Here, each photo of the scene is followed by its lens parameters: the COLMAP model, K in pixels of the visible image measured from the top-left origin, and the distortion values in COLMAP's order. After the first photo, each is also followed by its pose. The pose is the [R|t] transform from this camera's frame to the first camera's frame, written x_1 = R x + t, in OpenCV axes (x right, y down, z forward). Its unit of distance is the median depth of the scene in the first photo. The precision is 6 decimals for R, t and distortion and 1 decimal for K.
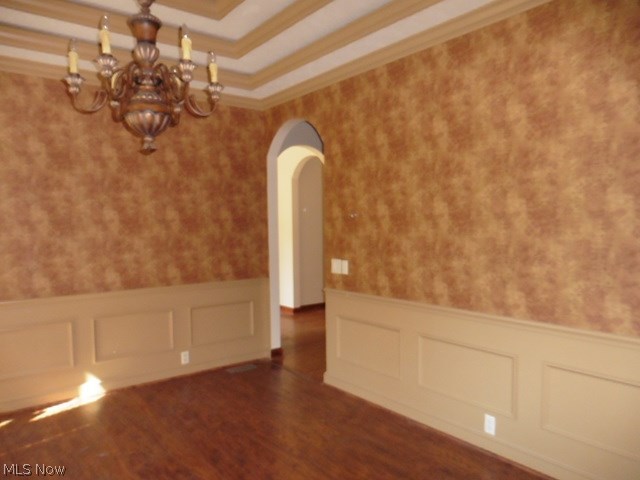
lens RADIAL K [[455.0, 0, 316.6], [0, 455.0, 238.7], [0, 0, 1]] dist [-0.042545, -0.002570]
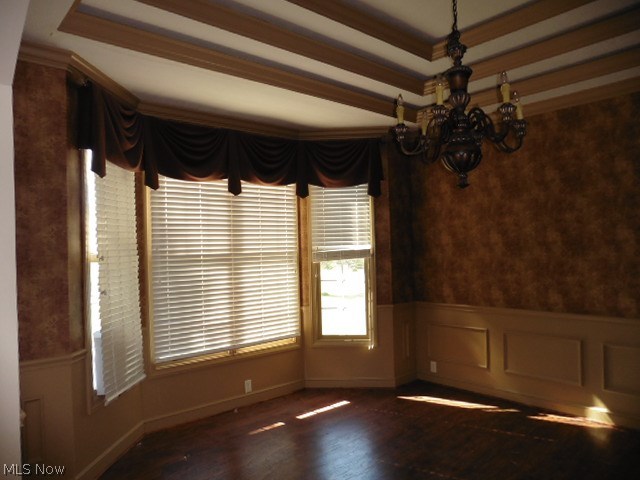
lens RADIAL K [[455.0, 0, 316.3], [0, 455.0, 241.9], [0, 0, 1]] dist [-0.042545, -0.002570]
pose [[0.073790, -0.004113, -0.997265, 0.492470], [-0.024495, 0.999682, -0.005935, -0.020543], [0.996973, 0.024866, 0.073665, 0.382054]]
